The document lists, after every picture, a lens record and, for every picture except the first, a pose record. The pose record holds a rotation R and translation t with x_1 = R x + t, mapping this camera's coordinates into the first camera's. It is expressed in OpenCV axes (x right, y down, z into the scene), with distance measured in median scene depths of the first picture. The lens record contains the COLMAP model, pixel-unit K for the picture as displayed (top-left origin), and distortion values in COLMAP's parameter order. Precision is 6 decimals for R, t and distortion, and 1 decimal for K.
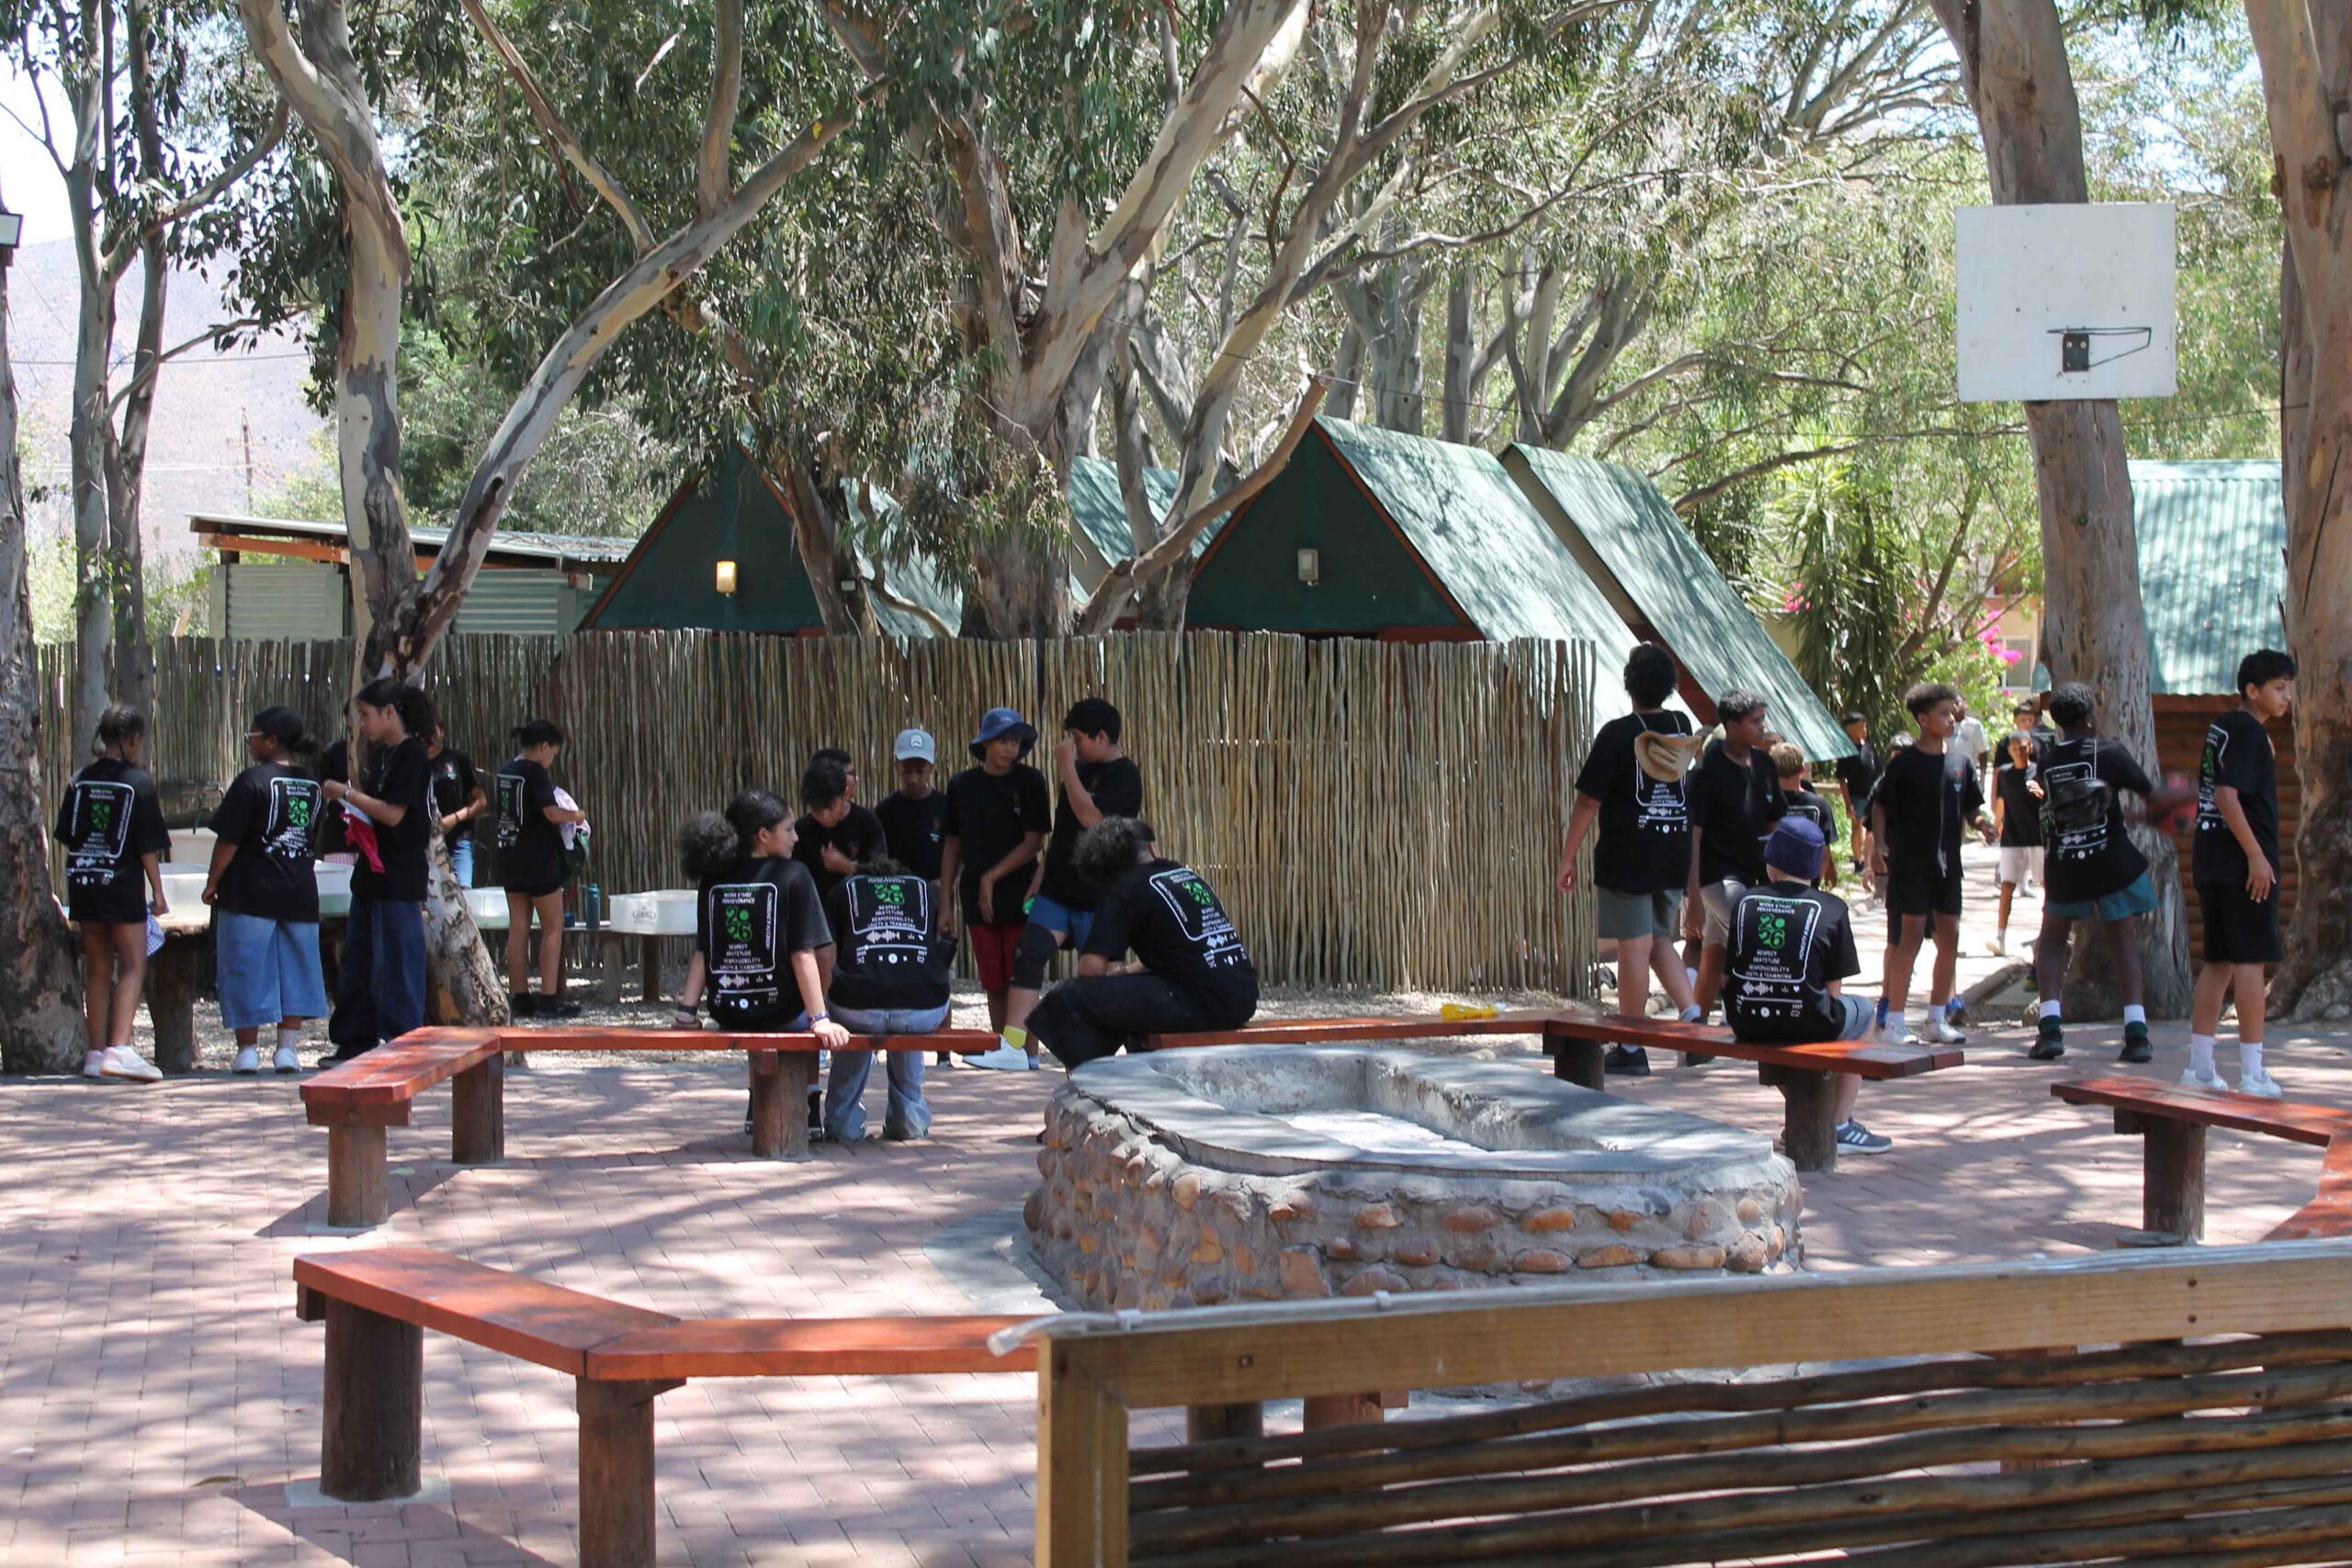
lens RADIAL K [[4130.1, 0, 1215.2], [0, 4130.1, 707.2], [0, 0, 1]] dist [0.024511, 0.000000]
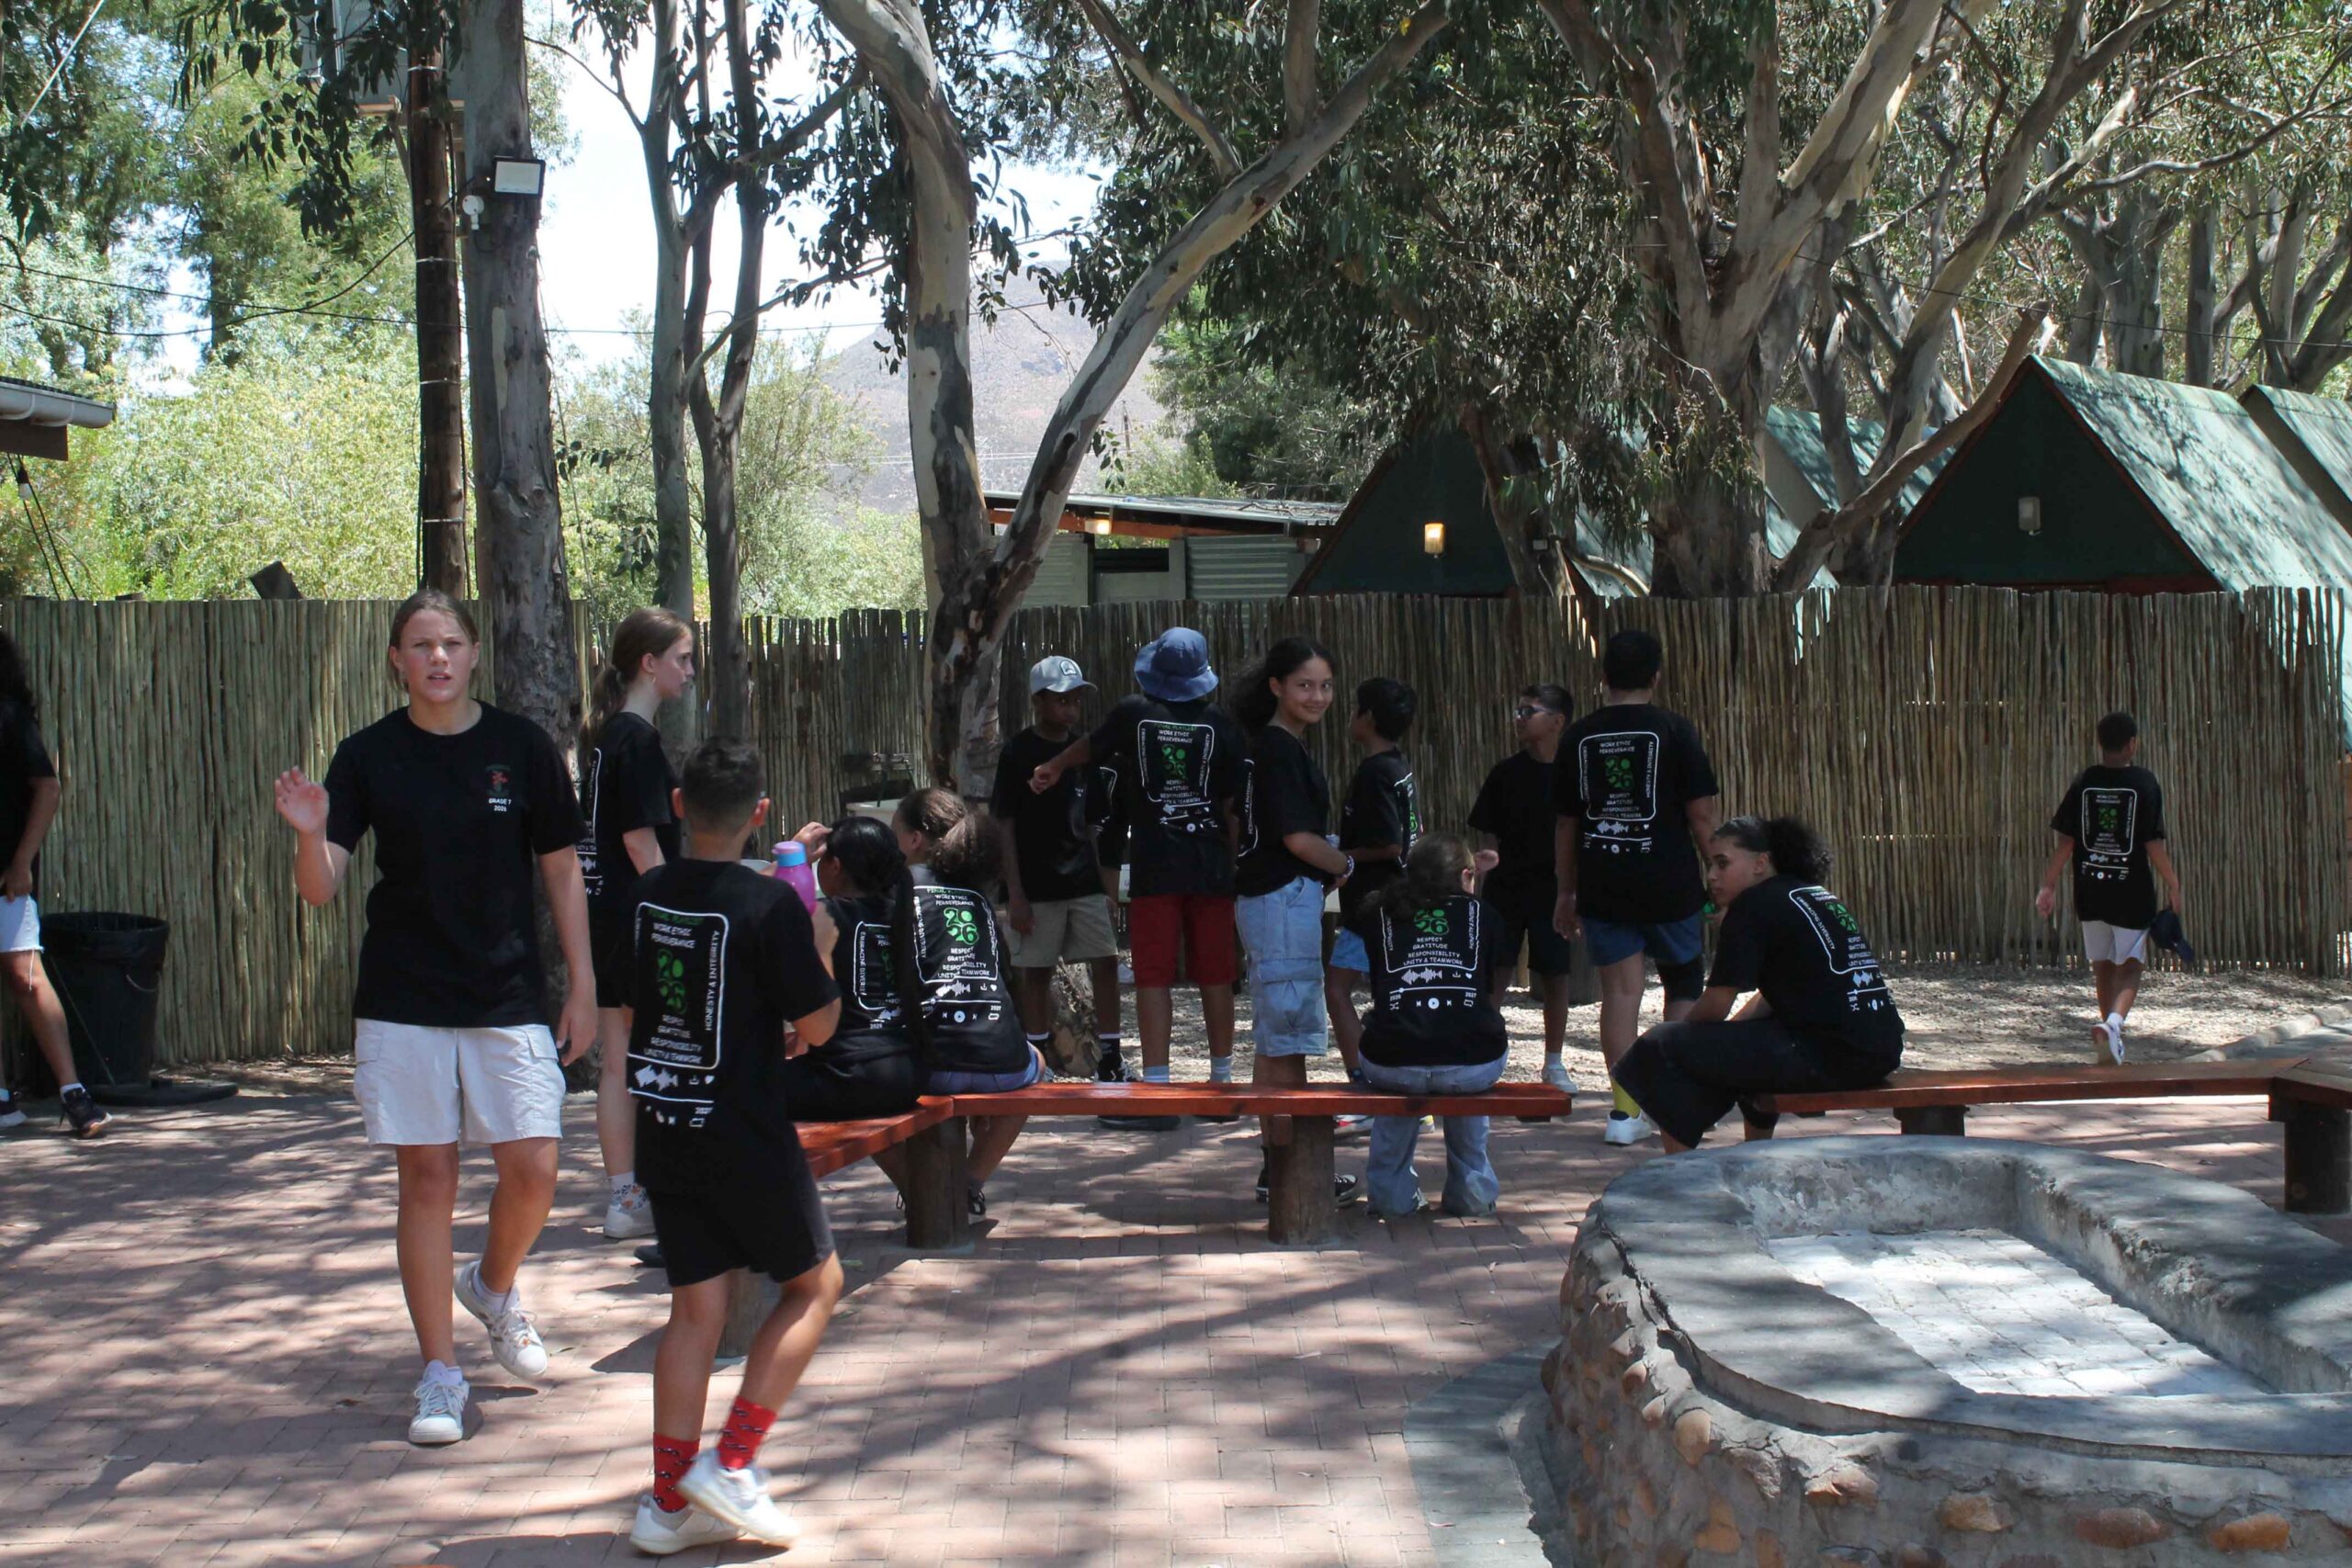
lens RADIAL K [[3574.2, 0, 1172.4], [0, 3574.2, 714.2], [0, 0, 1]] dist [-0.026158, 0.000000]
pose [[0.974094, -0.009590, -0.225940, 0.017479], [0.013463, 0.999788, 0.015607, -0.004214], [0.225743, -0.018245, 0.974016, 0.171080]]
